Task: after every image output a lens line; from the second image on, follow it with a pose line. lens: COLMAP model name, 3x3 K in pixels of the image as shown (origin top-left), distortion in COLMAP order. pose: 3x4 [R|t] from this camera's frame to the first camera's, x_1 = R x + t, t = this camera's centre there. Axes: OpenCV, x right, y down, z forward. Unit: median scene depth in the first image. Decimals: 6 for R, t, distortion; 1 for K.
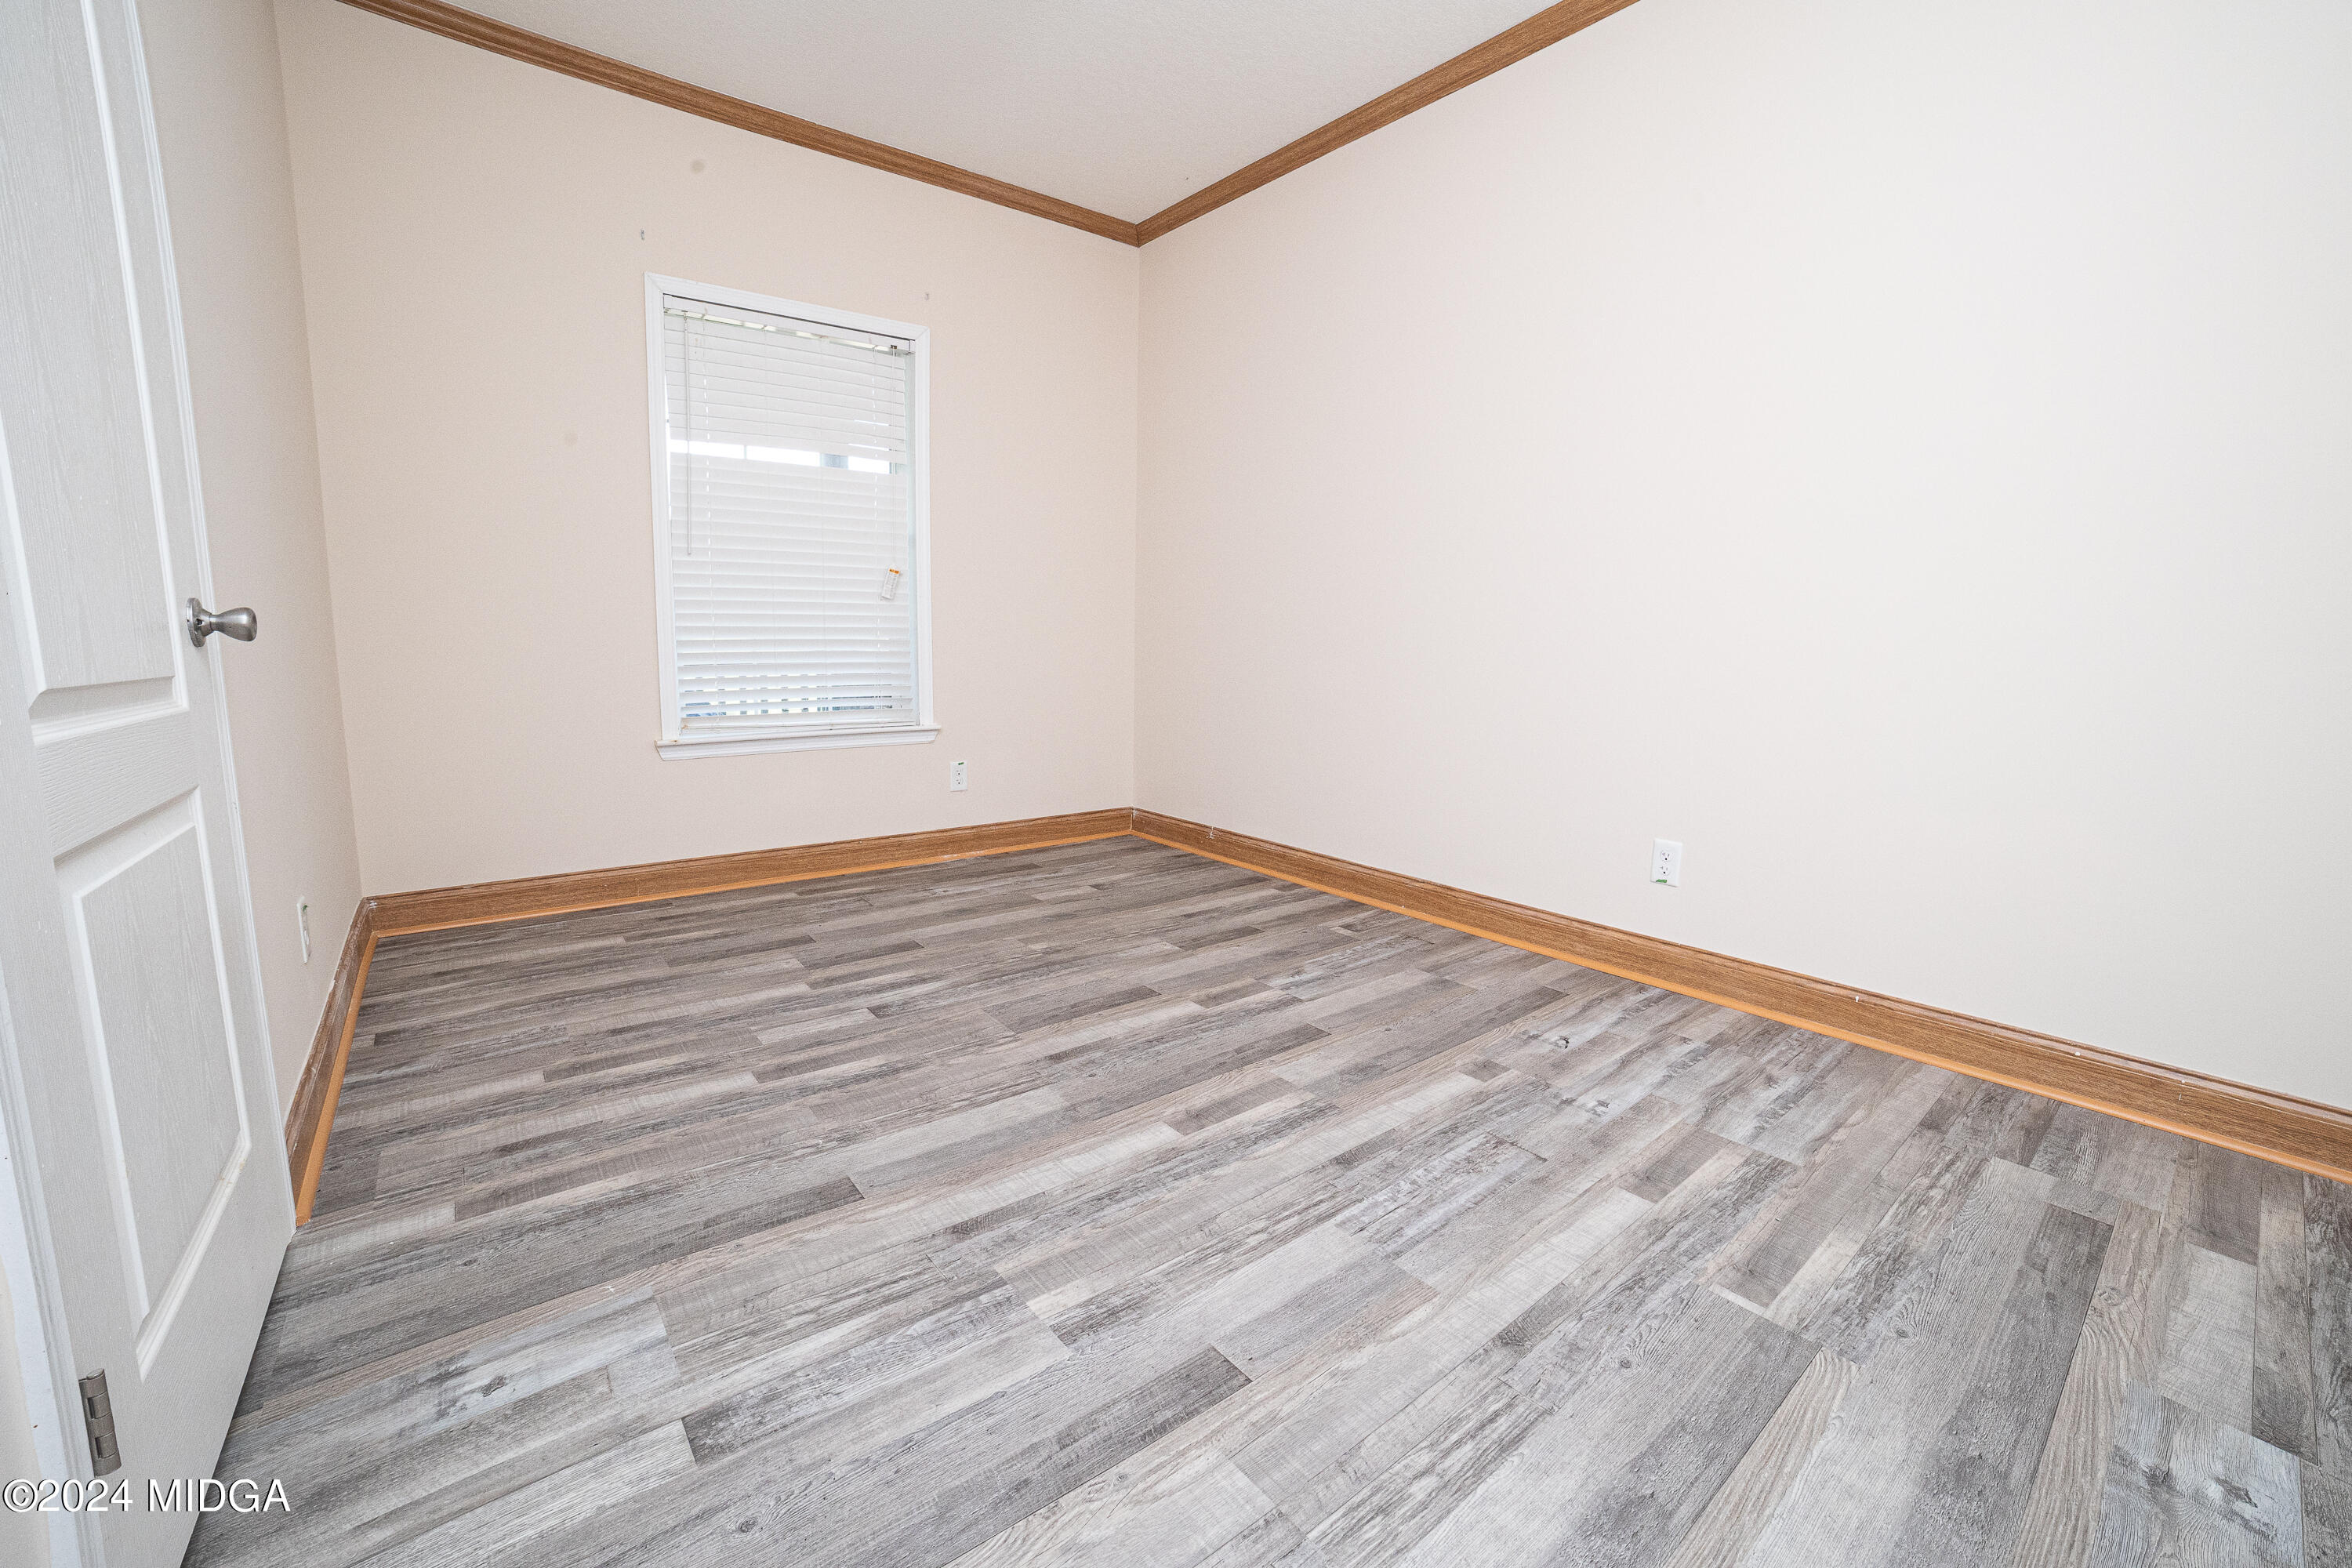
lens RADIAL K [[997.6, 0, 1173.7], [0, 997.6, 778.1], [0, 0, 1]] dist [-0.017526, 0.000385]
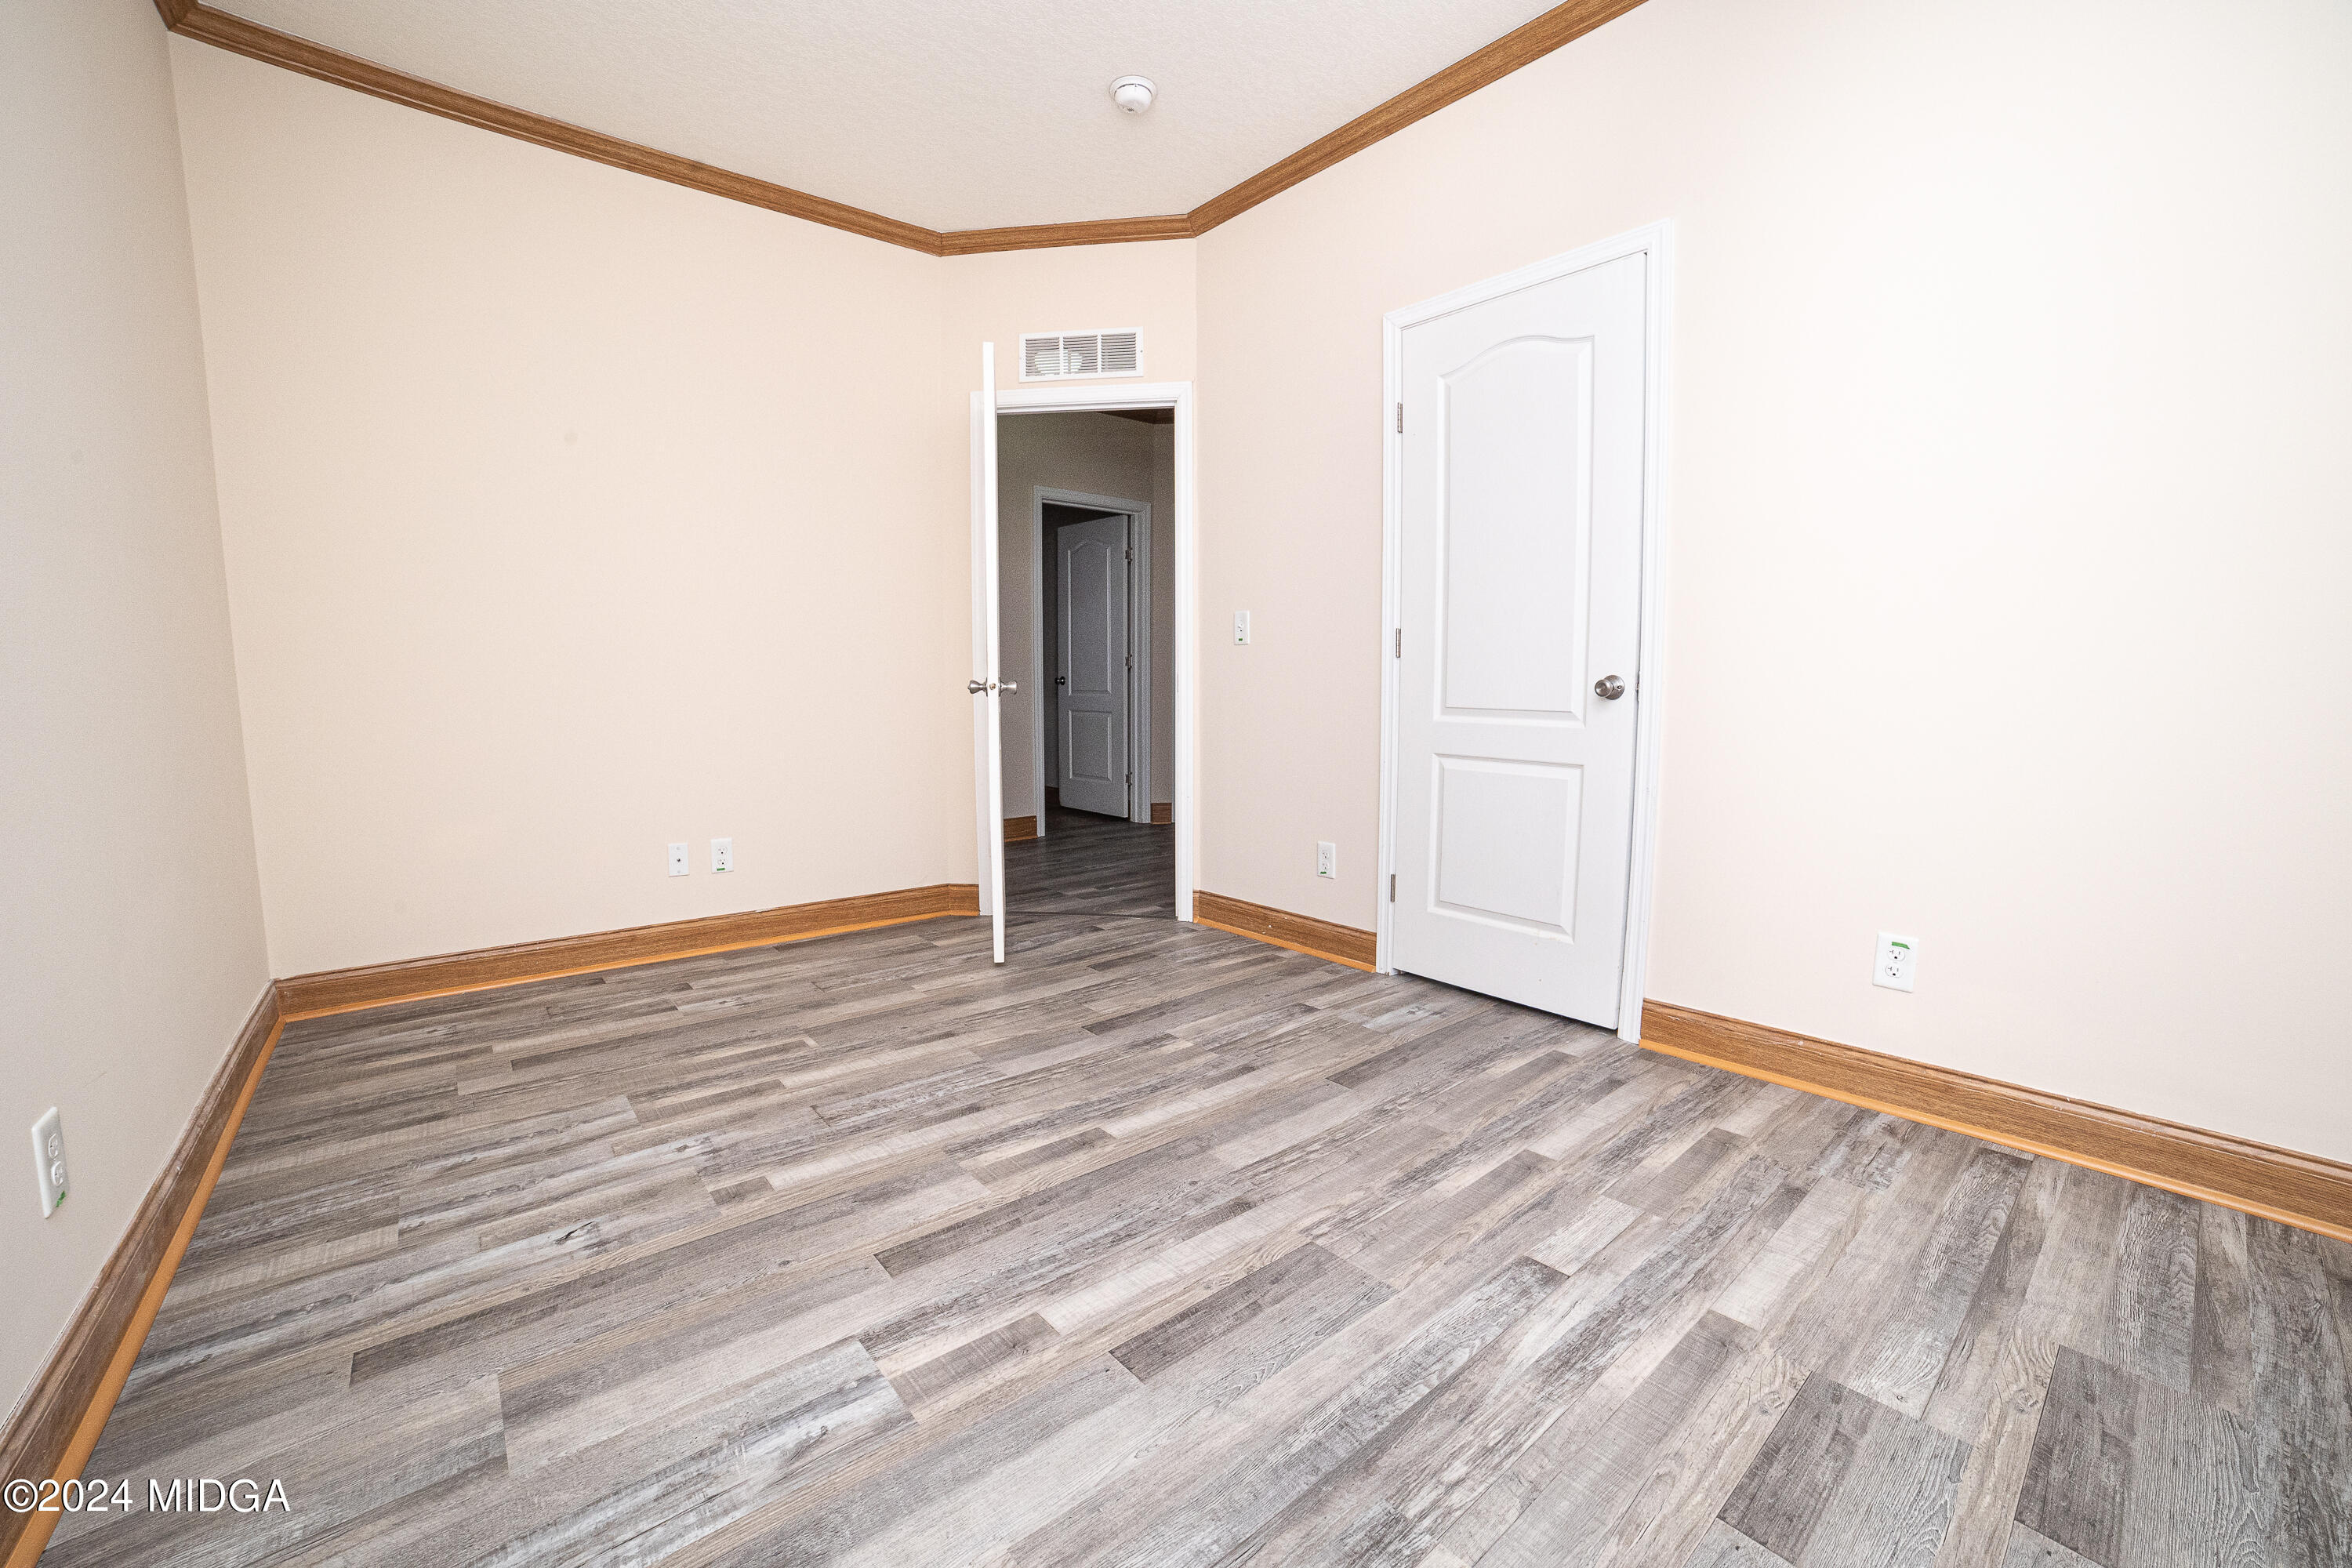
lens RADIAL K [[997.6, 0, 1173.7], [0, 997.6, 778.1], [0, 0, 1]] dist [-0.017526, 0.000385]
pose [[-0.999657, -0.005250, -0.025642, -0.041417], [-0.011272, 0.970521, 0.240752, -0.284844], [0.023622, 0.240959, -0.970248, 1.876951]]
